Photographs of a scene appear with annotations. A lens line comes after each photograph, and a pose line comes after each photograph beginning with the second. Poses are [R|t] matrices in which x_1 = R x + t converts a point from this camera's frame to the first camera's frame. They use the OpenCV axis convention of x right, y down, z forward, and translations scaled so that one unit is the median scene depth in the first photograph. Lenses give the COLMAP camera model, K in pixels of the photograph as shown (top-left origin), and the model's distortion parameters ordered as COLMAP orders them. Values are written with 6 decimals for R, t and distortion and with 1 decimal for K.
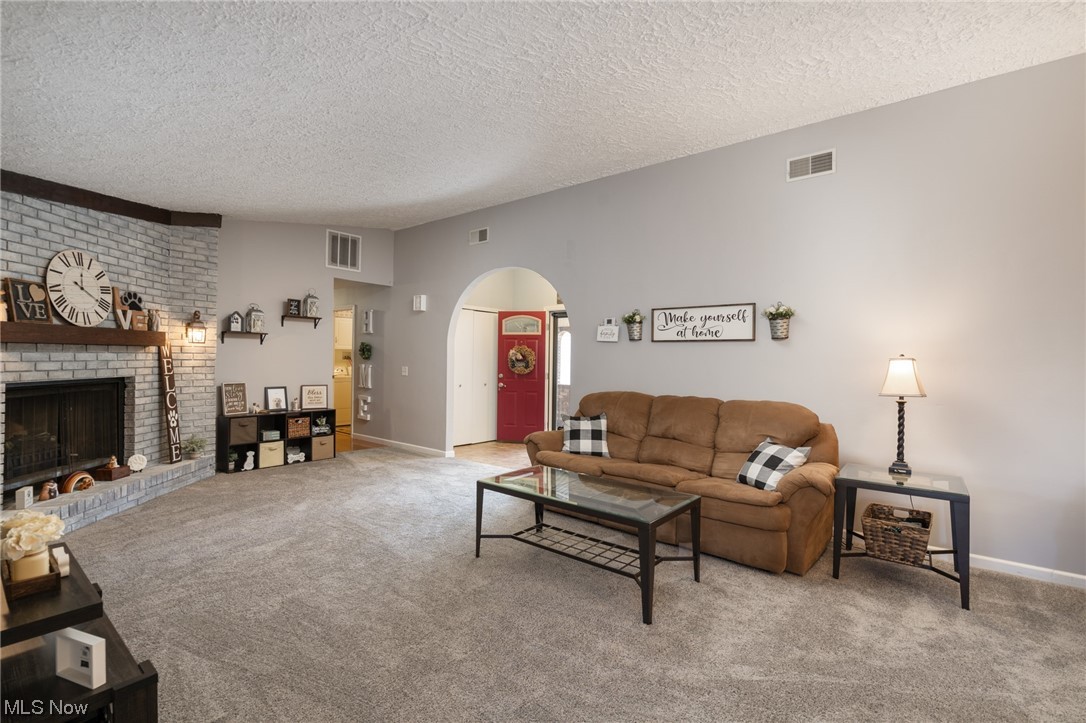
lens RADIAL K [[495.3, 0, 540.0], [0, 495.3, 363.3], [0, 0, 1]] dist [-0.010788, 0.004374]
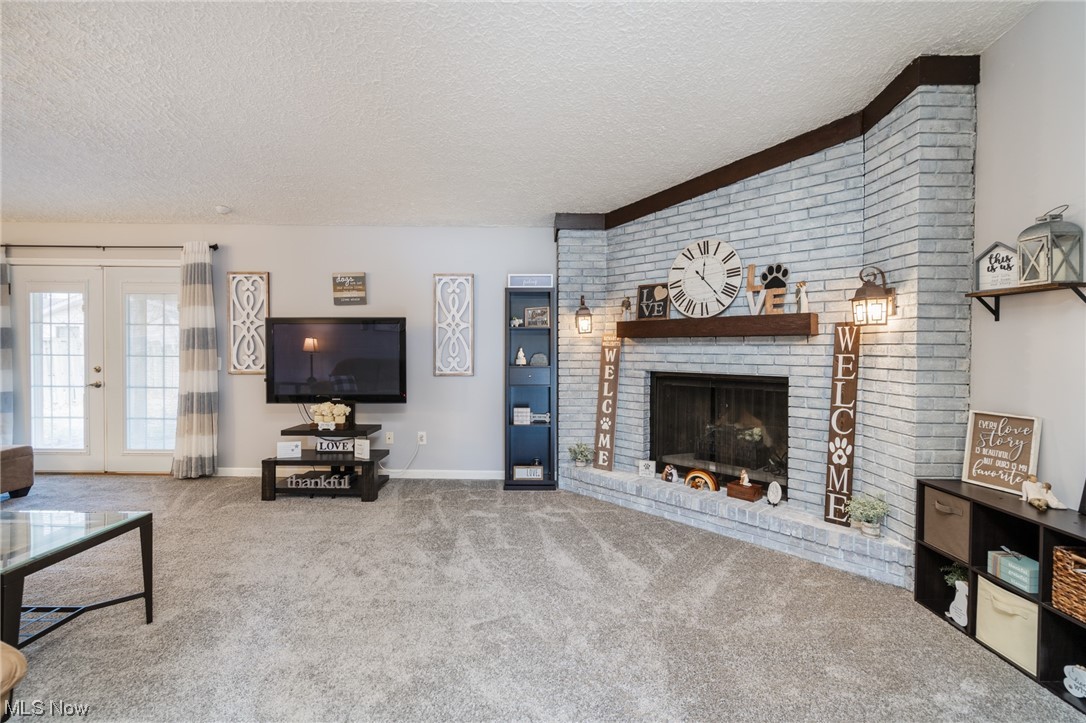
lens RADIAL K [[495.3, 0, 553.1], [0, 495.3, 356.4], [0, 0, 1]] dist [-0.010788, 0.004374]
pose [[-0.762444, -0.007671, -0.647008, -0.075351], [-0.025269, 0.999520, 0.017926, -0.008627], [0.646560, 0.030017, -0.762272, 1.305889]]
